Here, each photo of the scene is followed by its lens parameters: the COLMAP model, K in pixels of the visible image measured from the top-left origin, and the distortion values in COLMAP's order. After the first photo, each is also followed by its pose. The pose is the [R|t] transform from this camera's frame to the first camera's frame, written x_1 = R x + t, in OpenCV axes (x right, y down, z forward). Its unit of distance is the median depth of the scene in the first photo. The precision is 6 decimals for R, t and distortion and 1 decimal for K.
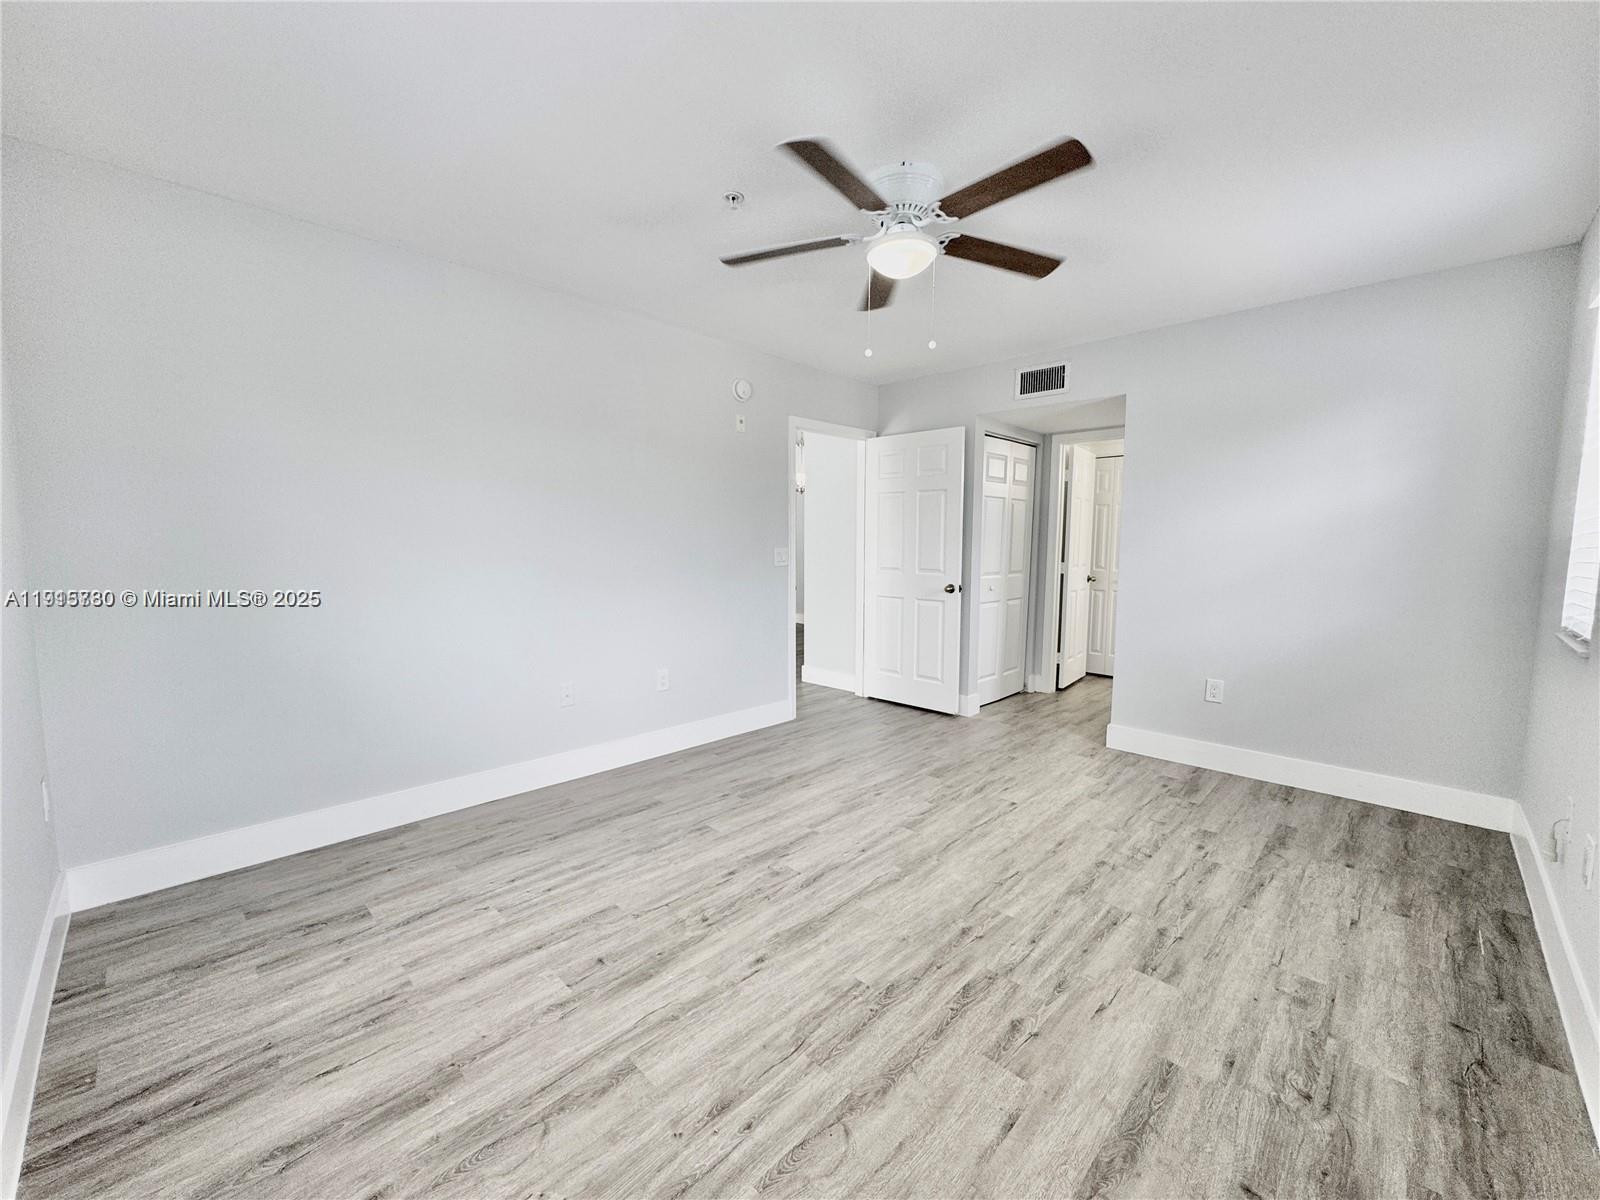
lens RADIAL K [[640.2, 0, 799.7], [0, 640.2, 602.2], [0, 0, 1]] dist [0.001711, 0.000217]
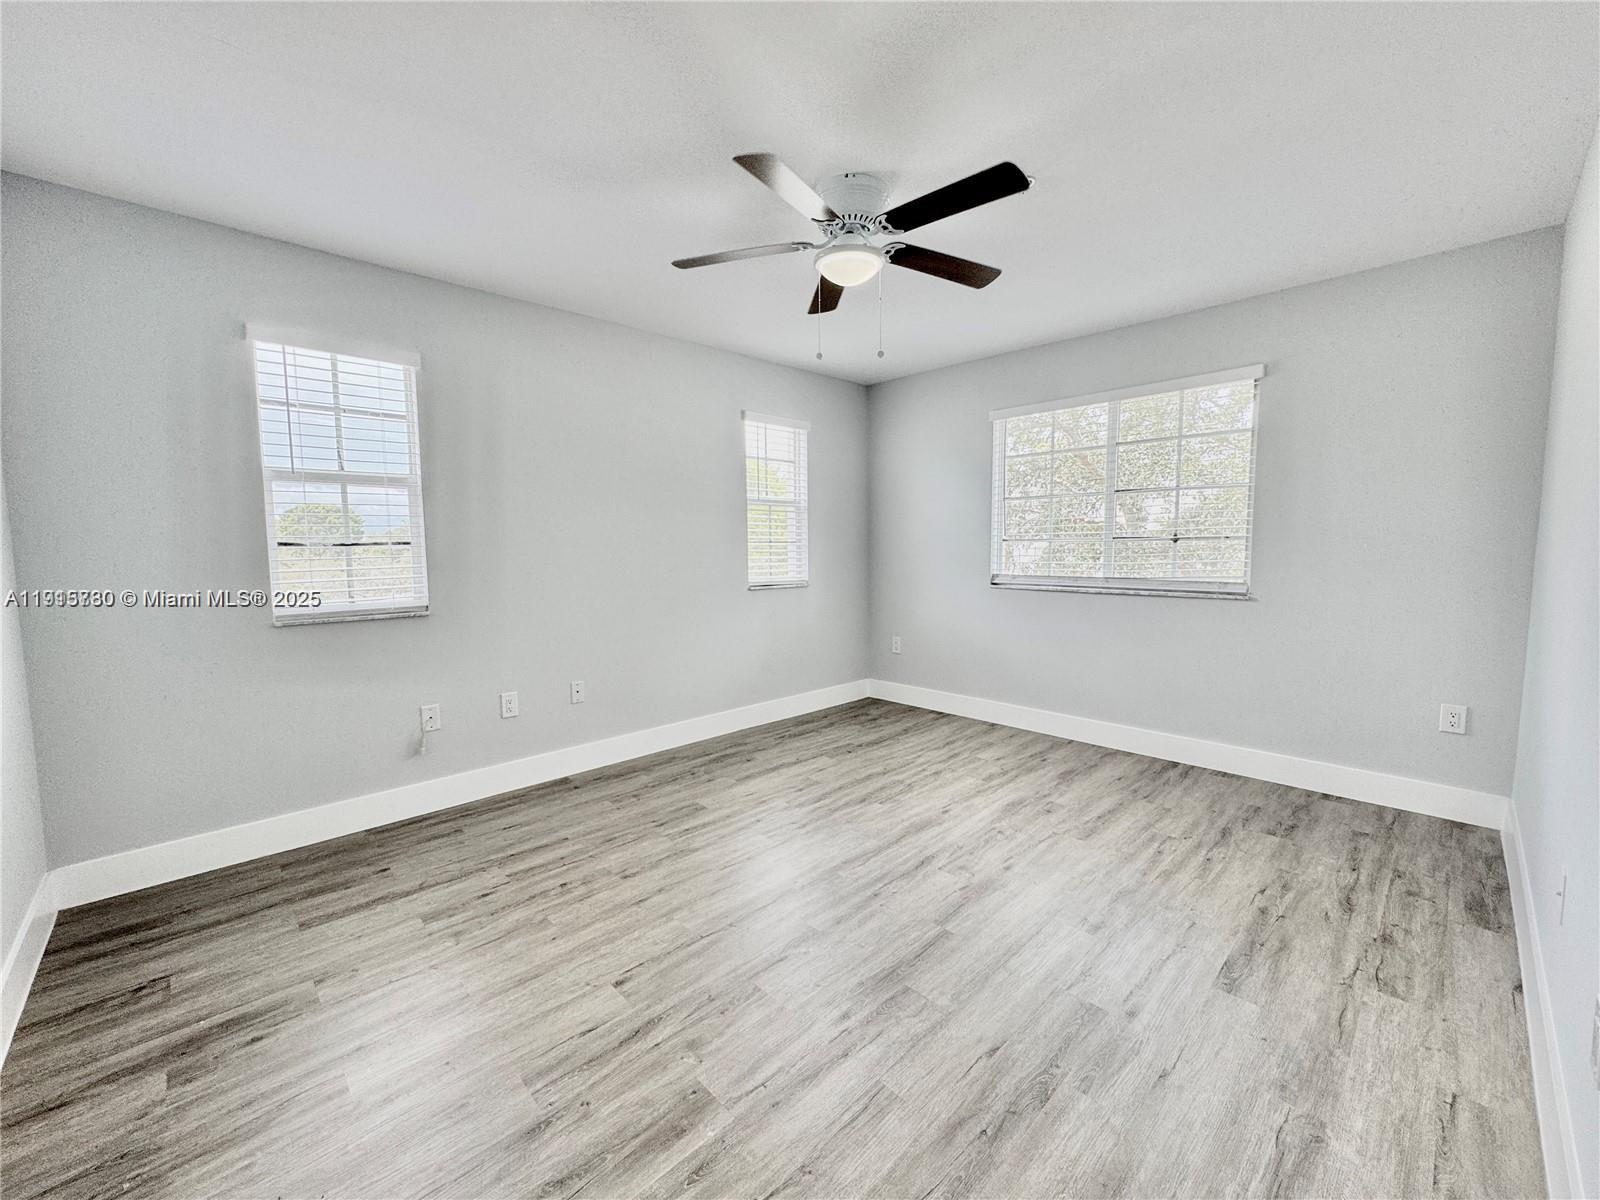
lens RADIAL K [[640.2, 0, 801.1], [0, 640.2, 595.7], [0, 0, 1]] dist [0.001711, 0.000217]
pose [[-0.999516, -0.000022, 0.031105, 0.217868], [0.005508, 0.984072, 0.177685, -0.211747], [-0.030613, 0.177770, -0.983596, 2.240705]]
